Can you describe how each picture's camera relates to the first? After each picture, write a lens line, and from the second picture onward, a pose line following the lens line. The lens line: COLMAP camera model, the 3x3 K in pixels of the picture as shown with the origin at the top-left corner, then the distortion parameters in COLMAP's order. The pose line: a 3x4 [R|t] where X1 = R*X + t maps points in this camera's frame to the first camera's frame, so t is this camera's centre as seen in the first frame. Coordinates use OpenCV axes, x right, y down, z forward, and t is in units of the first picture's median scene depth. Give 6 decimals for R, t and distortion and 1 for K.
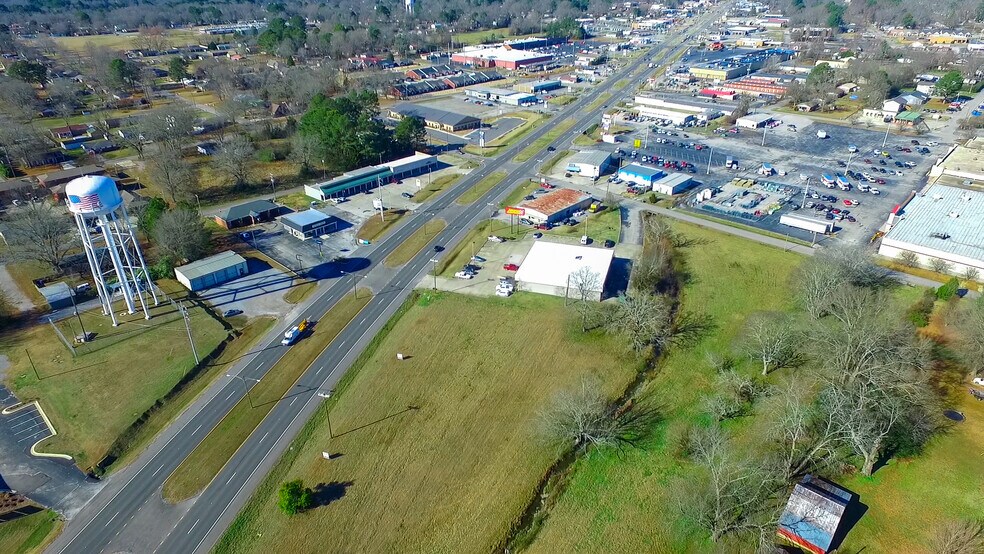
lens RADIAL K [[593.7, 0, 491.3], [0, 593.7, 278.8], [0, 0, 1]] dist [-0.011330, 0.014157]
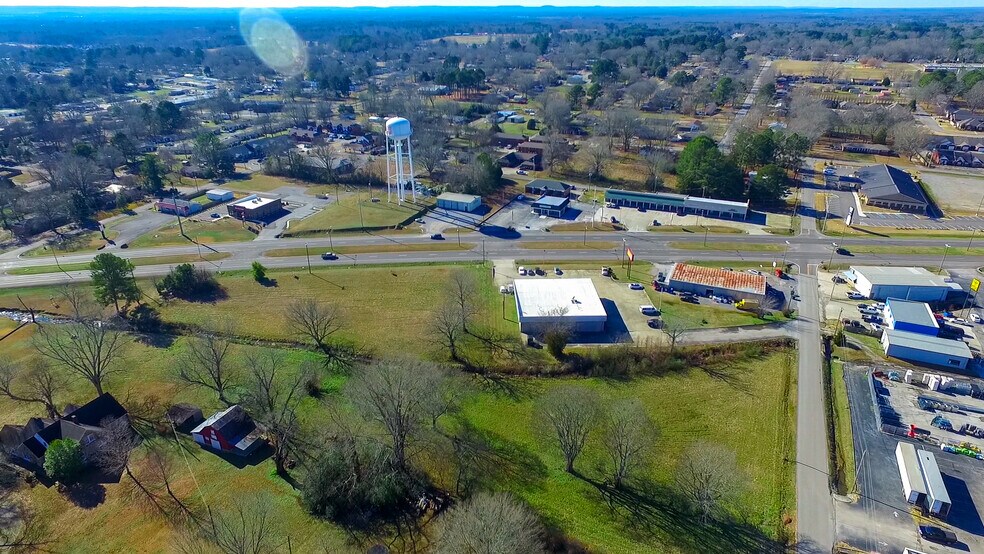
lens RADIAL K [[593.7, 0, 491.3], [0, 593.7, 278.8], [0, 0, 1]] dist [-0.011330, 0.014157]
pose [[0.328060, 0.403659, -0.854070, 0.596164], [-0.438329, 0.865931, 0.240897, -0.157338], [0.836806, 0.295335, 0.461013, 0.278368]]
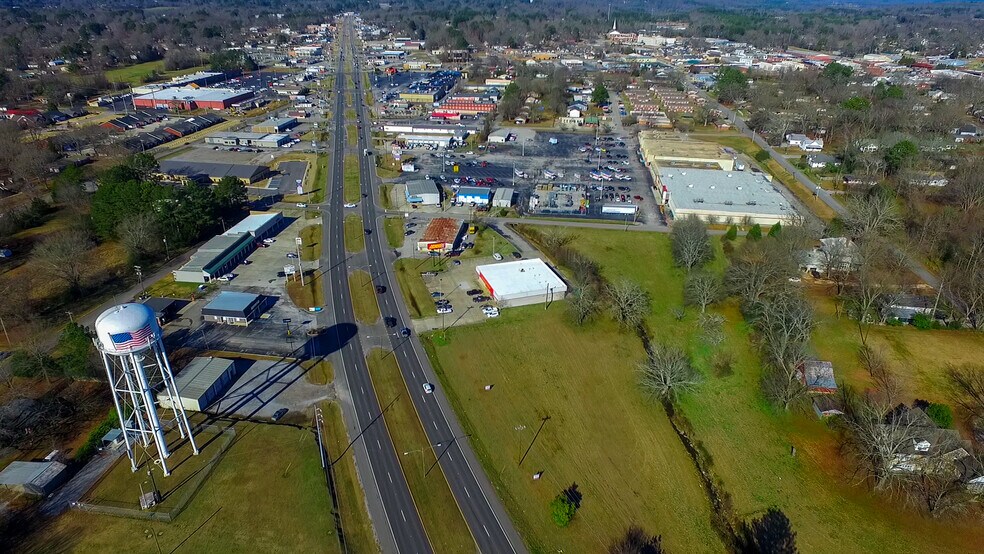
lens RADIAL K [[593.7, 0, 491.3], [0, 593.7, 278.8], [0, 0, 1]] dist [-0.011330, 0.014157]
pose [[0.808636, -0.242417, 0.536043, -0.356668], [0.255862, 0.965388, 0.050606, -0.062266], [-0.529757, 0.096231, 0.842673, 0.017940]]
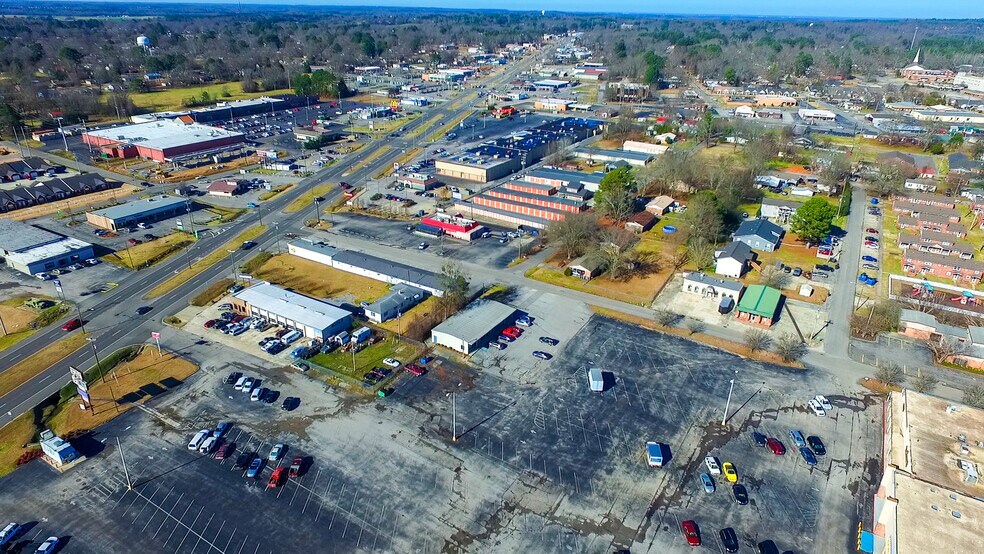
lens RADIAL K [[593.7, 0, 491.3], [0, 593.7, 278.8], [0, 0, 1]] dist [-0.011330, 0.014157]
pose [[0.976916, -0.063228, 0.204053, 0.449574], [0.073596, 0.996334, -0.043623, -0.348236], [-0.200546, 0.057633, 0.977987, 0.656227]]
